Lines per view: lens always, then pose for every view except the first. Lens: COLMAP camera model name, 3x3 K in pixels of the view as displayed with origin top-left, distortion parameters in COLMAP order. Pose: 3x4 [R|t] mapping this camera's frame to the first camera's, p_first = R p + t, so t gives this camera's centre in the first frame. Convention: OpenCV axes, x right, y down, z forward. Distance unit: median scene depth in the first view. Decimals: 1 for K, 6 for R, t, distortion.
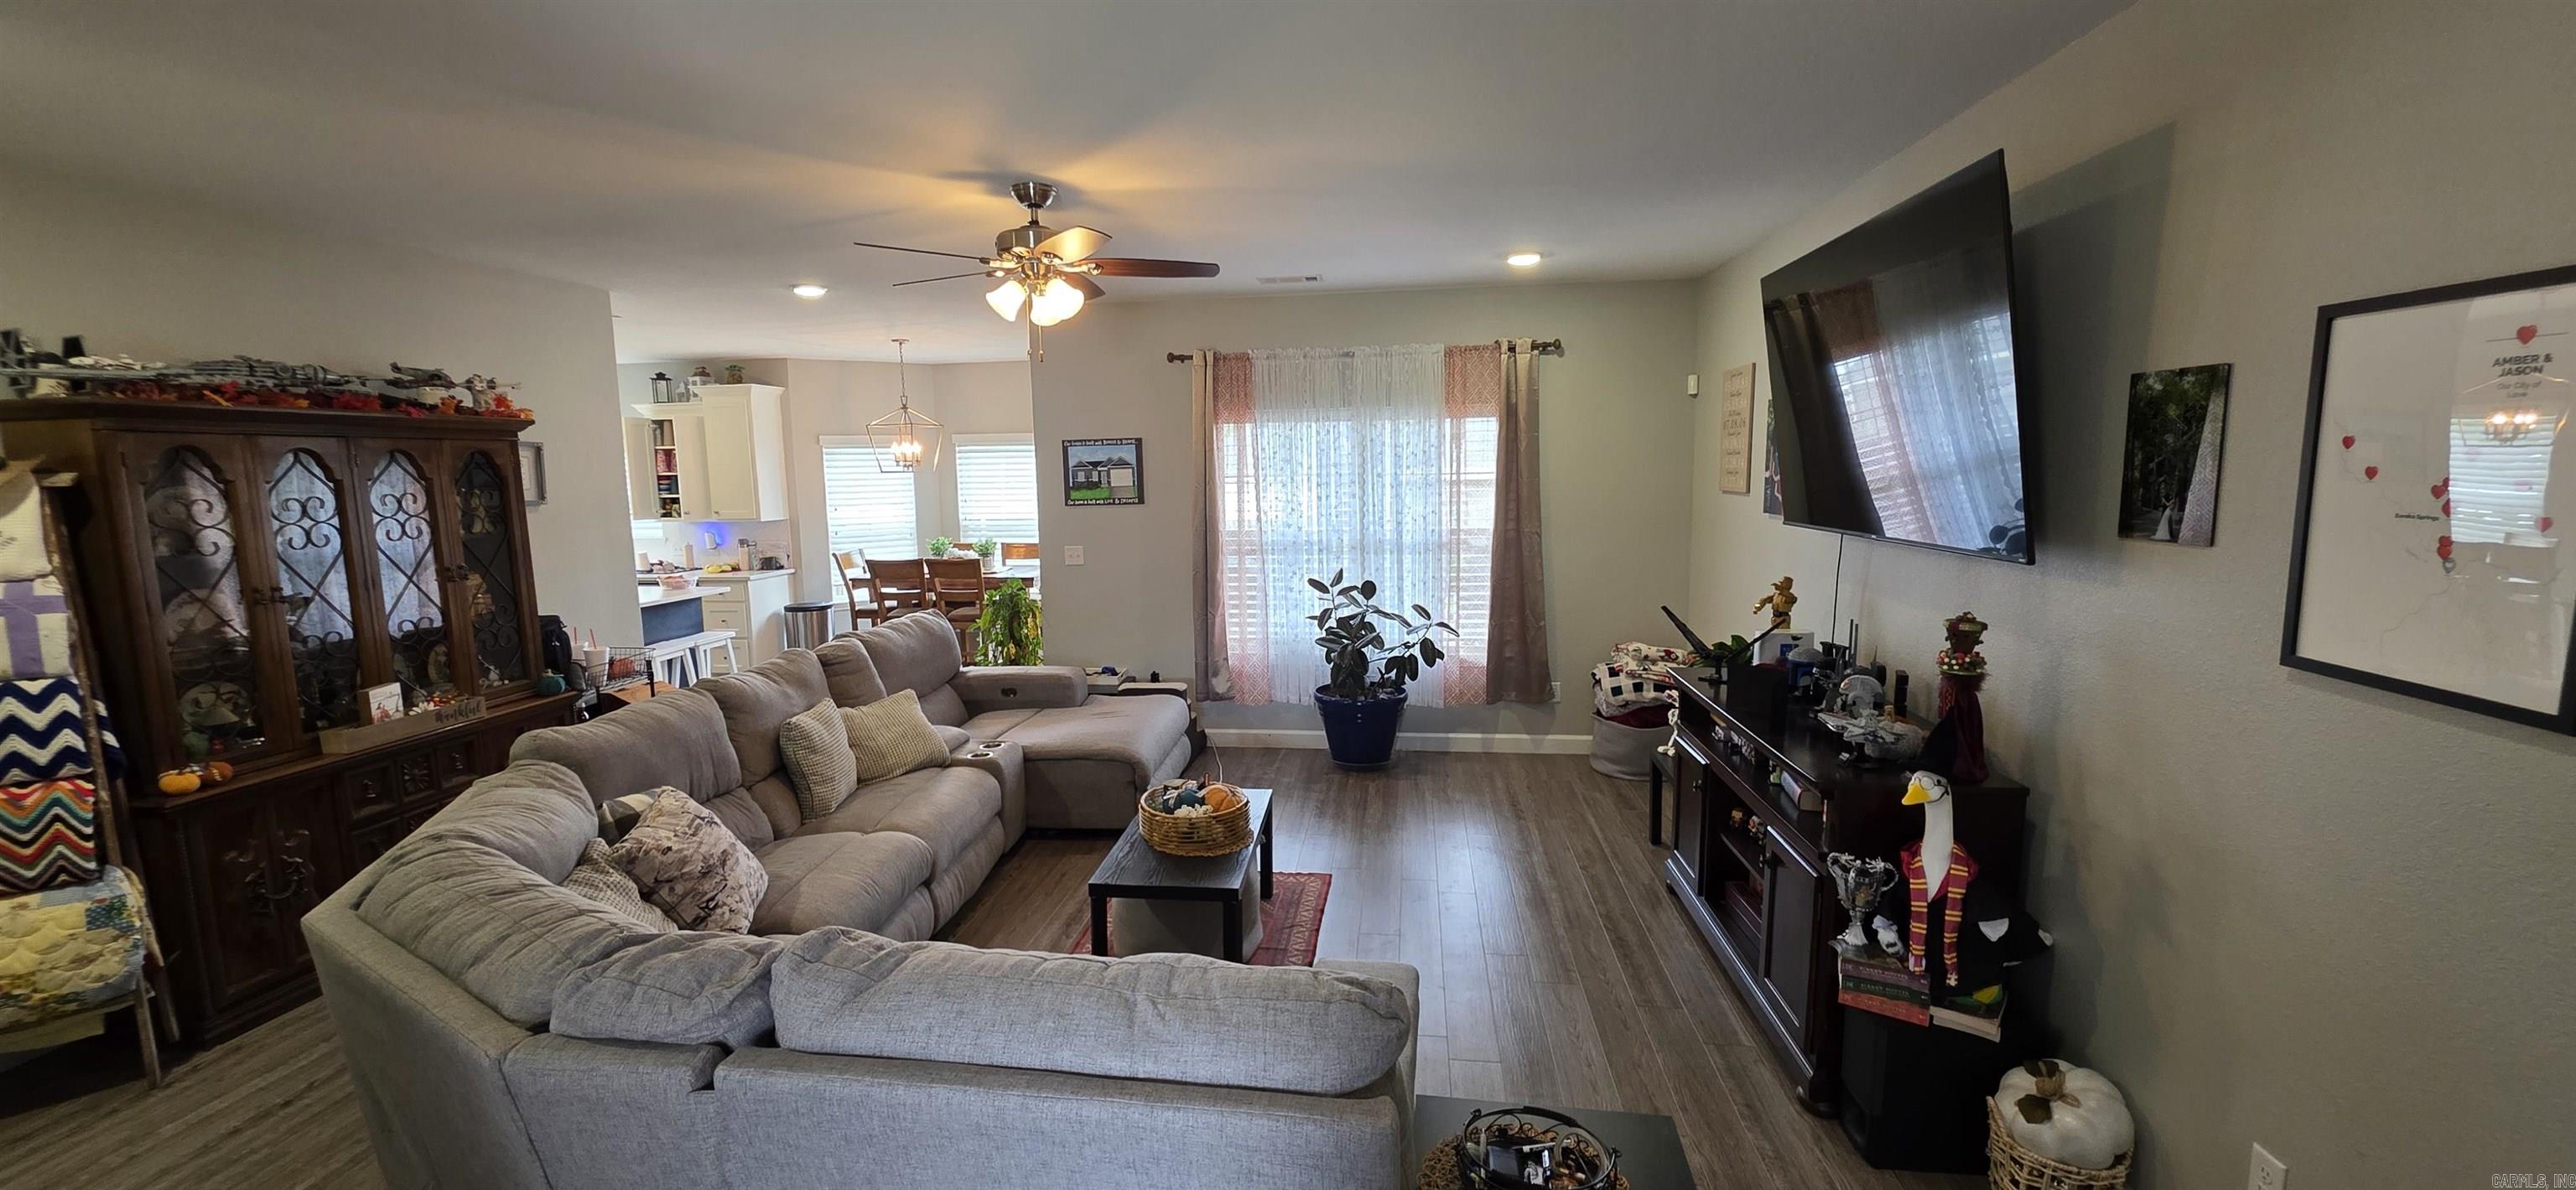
lens RADIAL K [[1033.6, 0, 1270.6], [0, 1033.6, 603.1], [0, 0, 1]] dist [-0.002246, 0.001203]
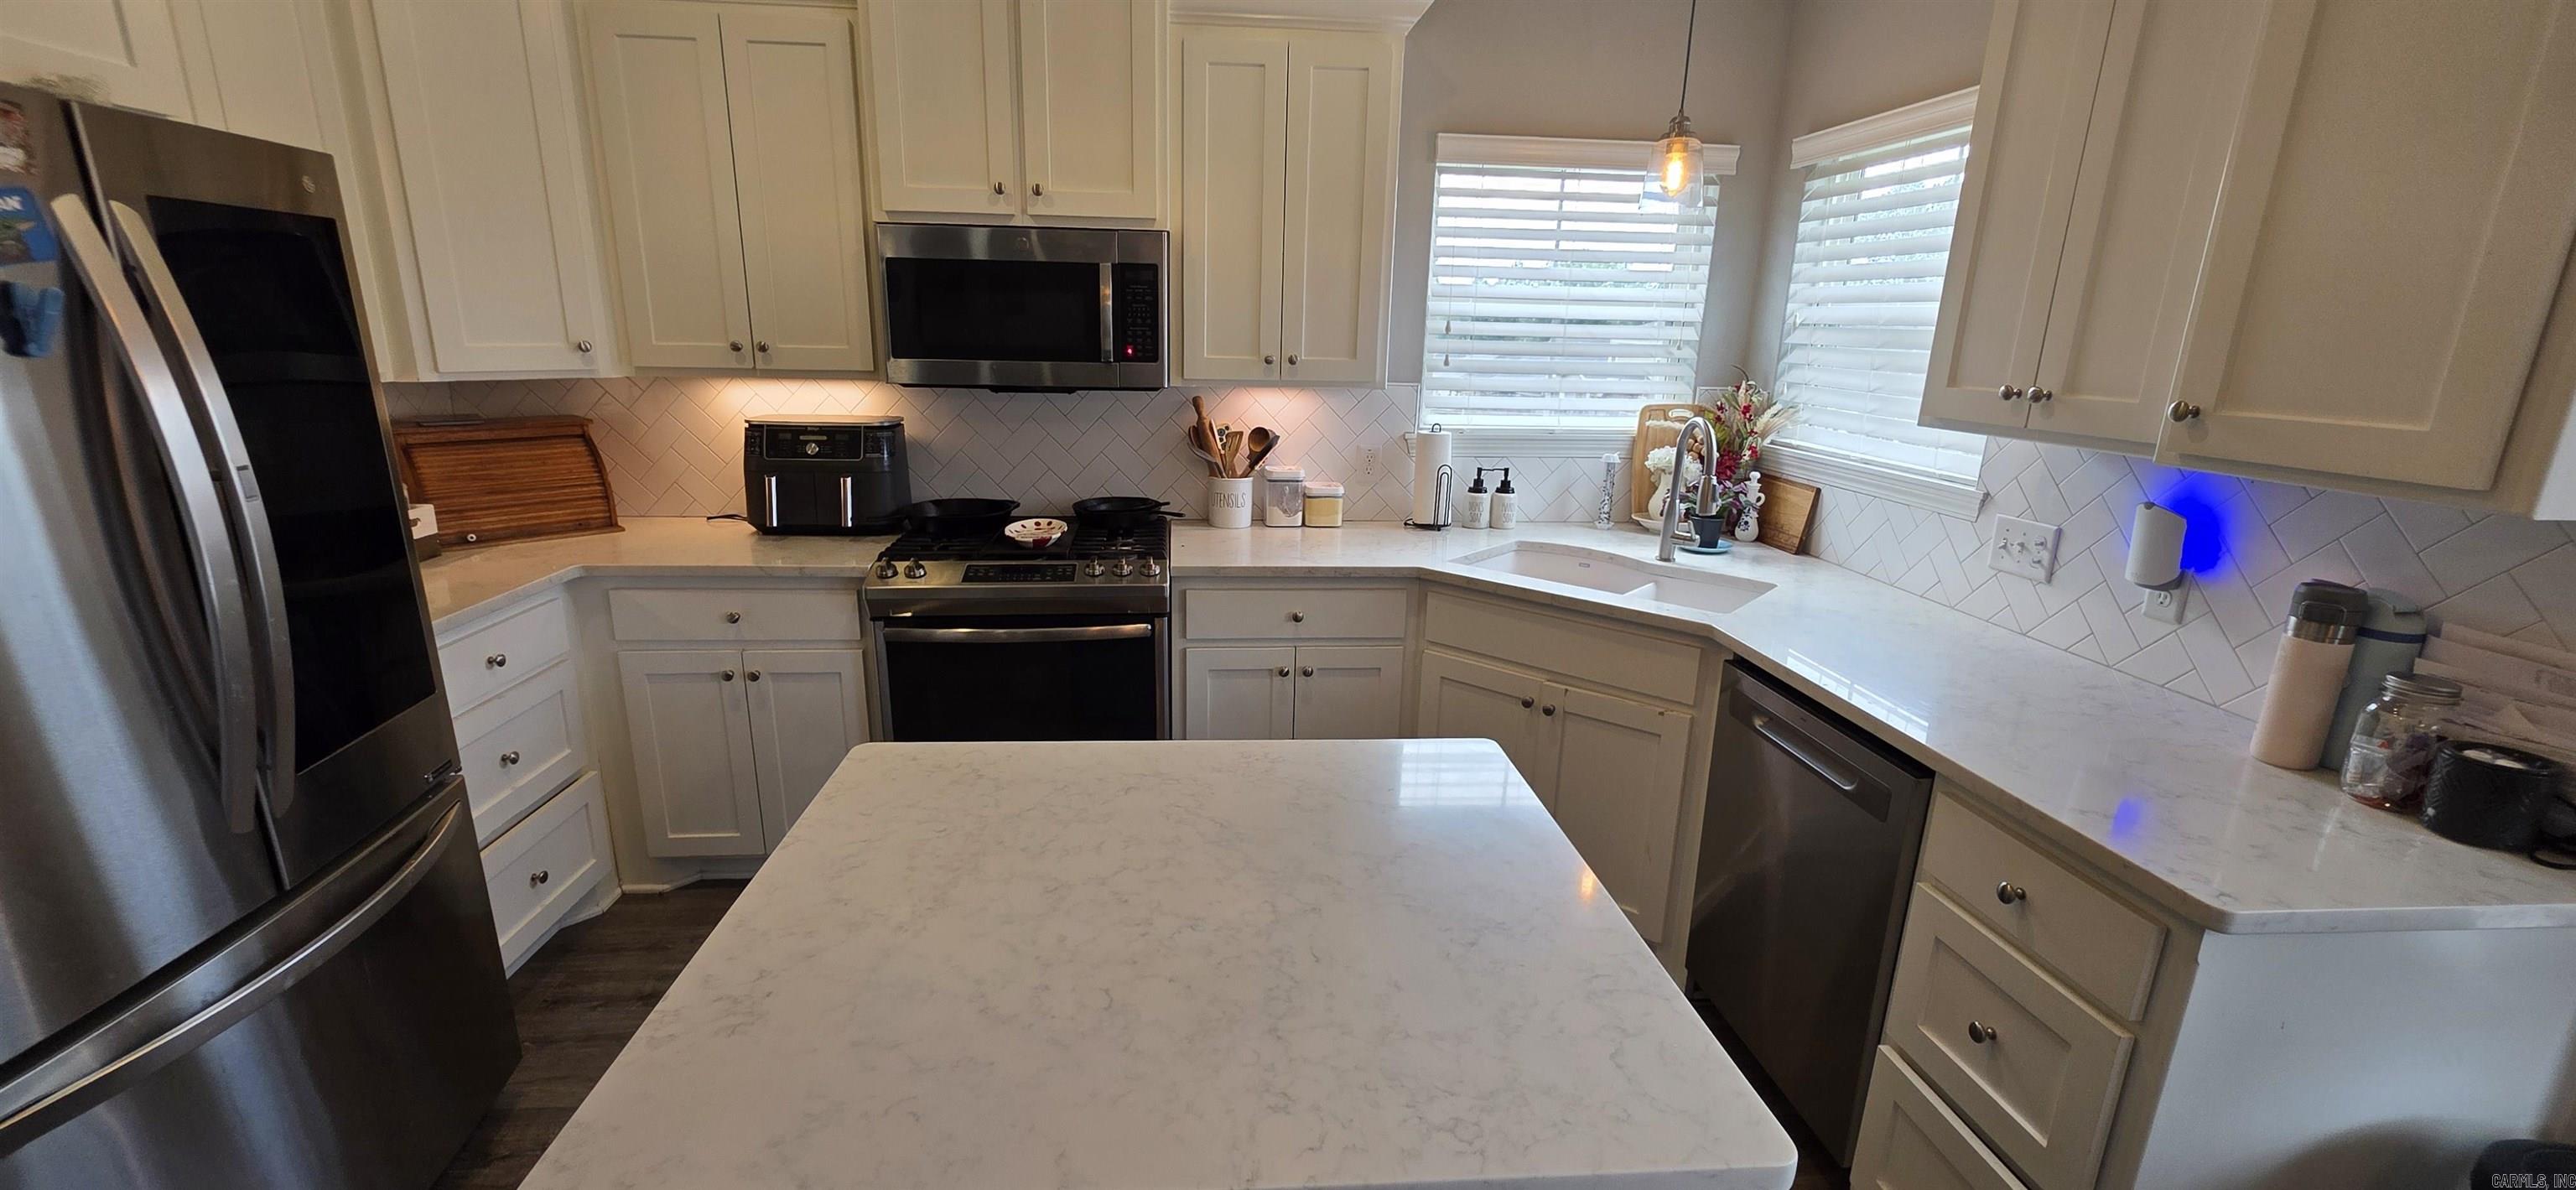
lens RADIAL K [[1033.6, 0, 1265.2], [0, 1033.6, 601.2], [0, 0, 1]] dist [-0.002246, 0.001203]
pose [[0.211516, 0.269009, -0.939625, -0.638320], [-0.145120, 0.959364, 0.241992, -0.123901], [0.966541, 0.085173, 0.241960, 1.291123]]
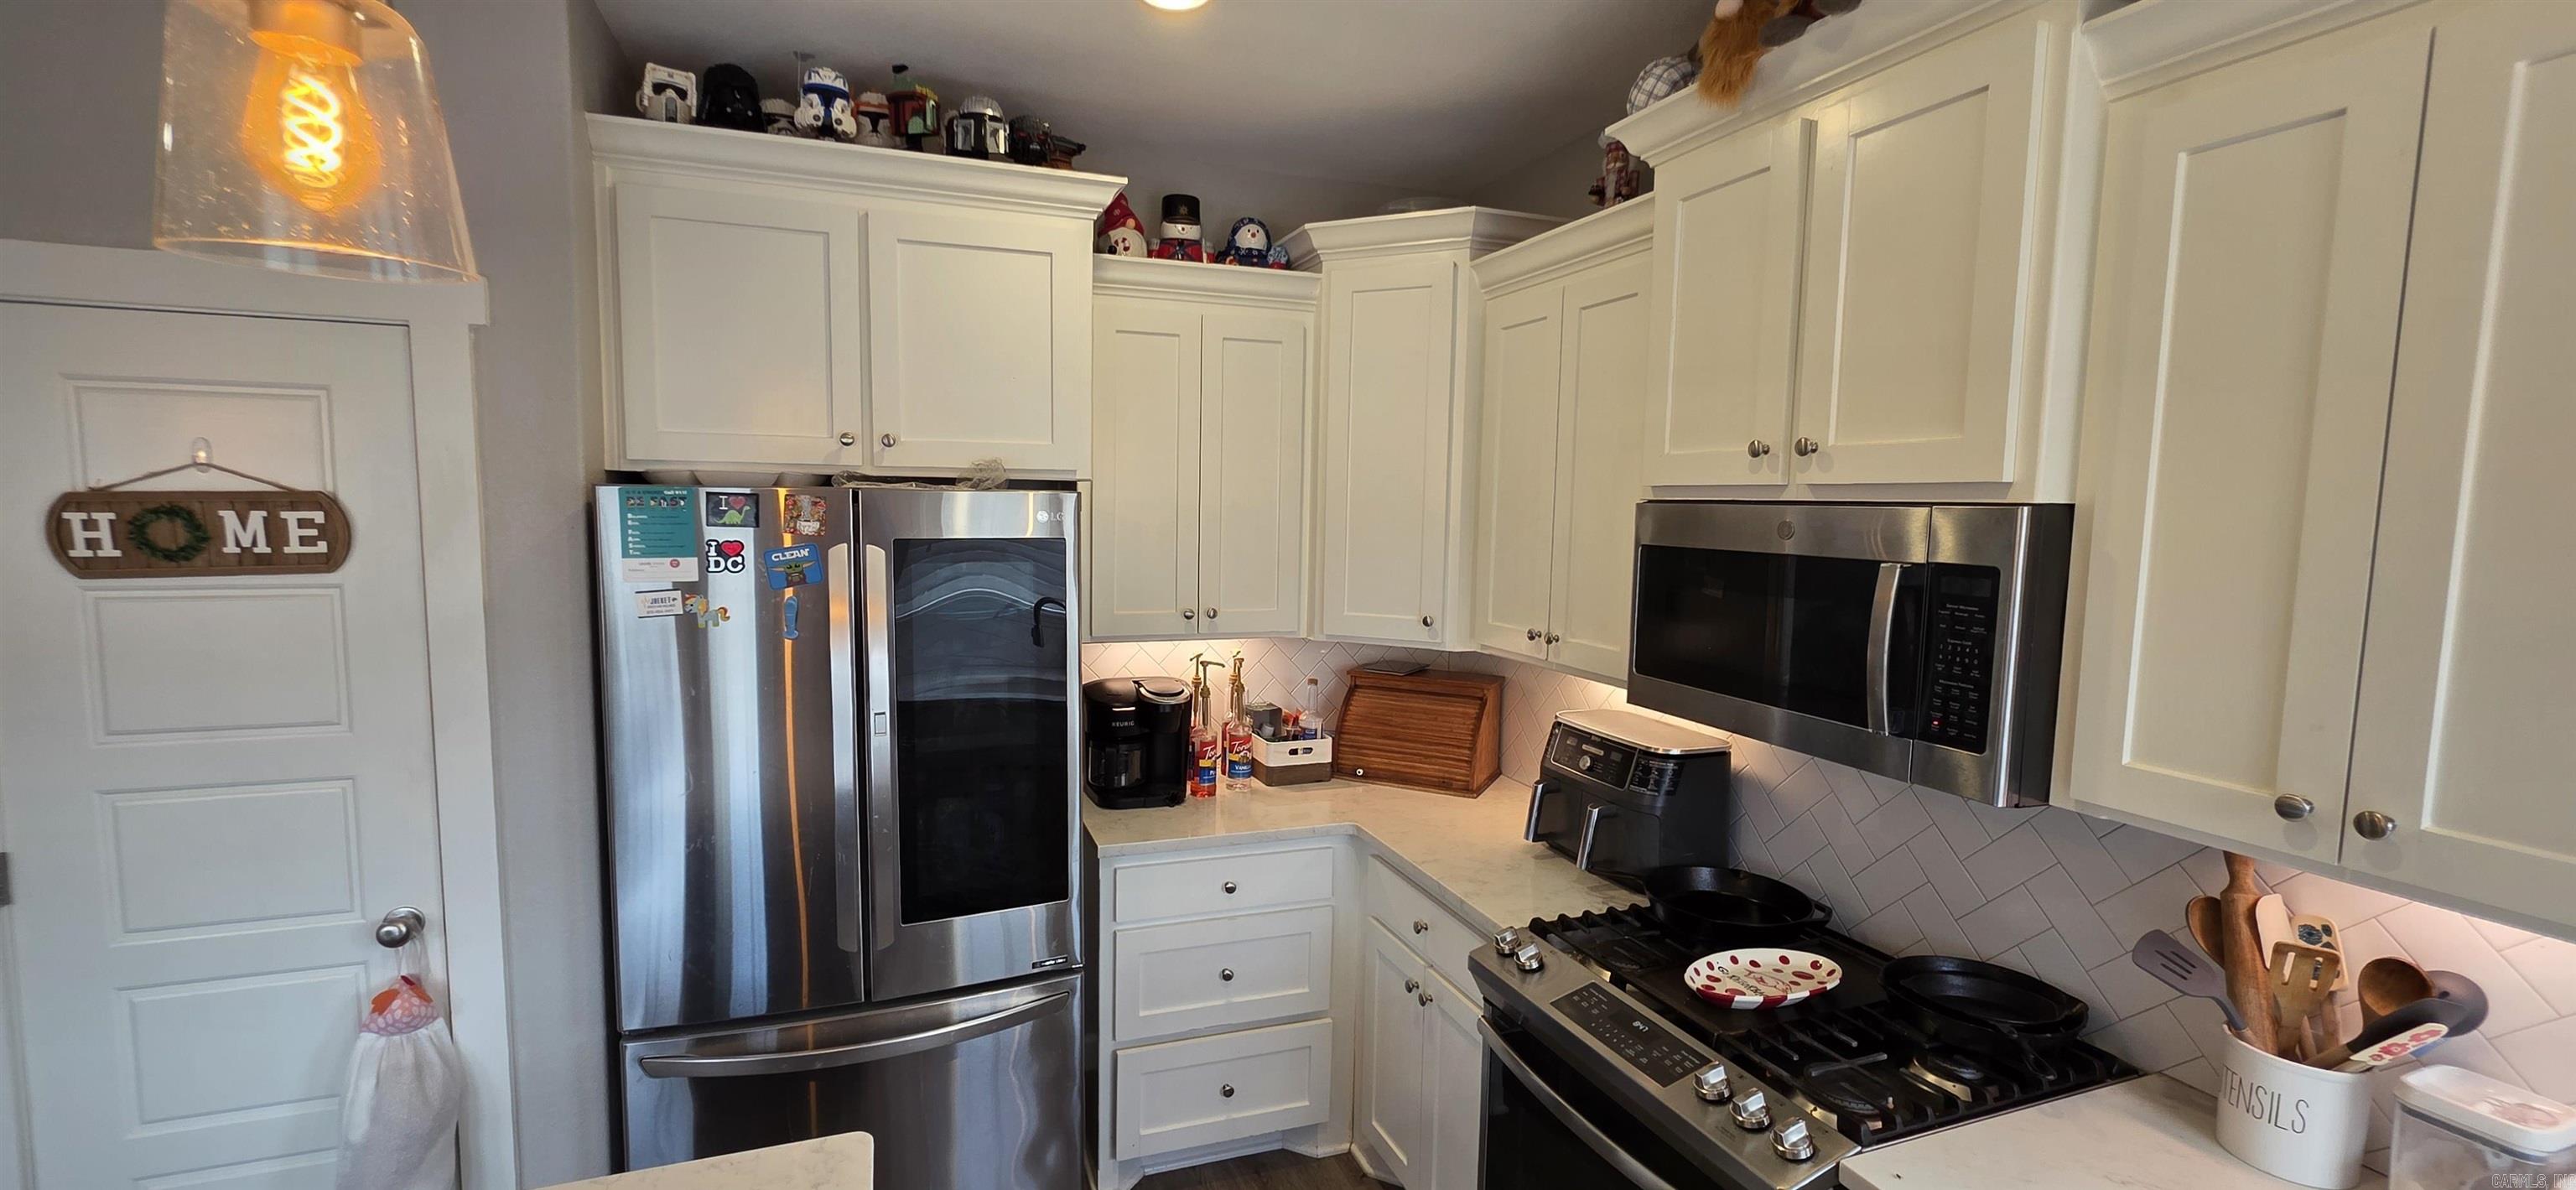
lens RADIAL K [[1033.6, 0, 1269.5], [0, 1033.6, 600.2], [0, 0, 1]] dist [-0.002246, 0.001203]
pose [[-0.883491, 0.040495, -0.466694, -0.882756], [-0.065791, 0.975656, 0.209206, -0.184110], [0.463805, 0.215536, -0.859319, 1.480367]]
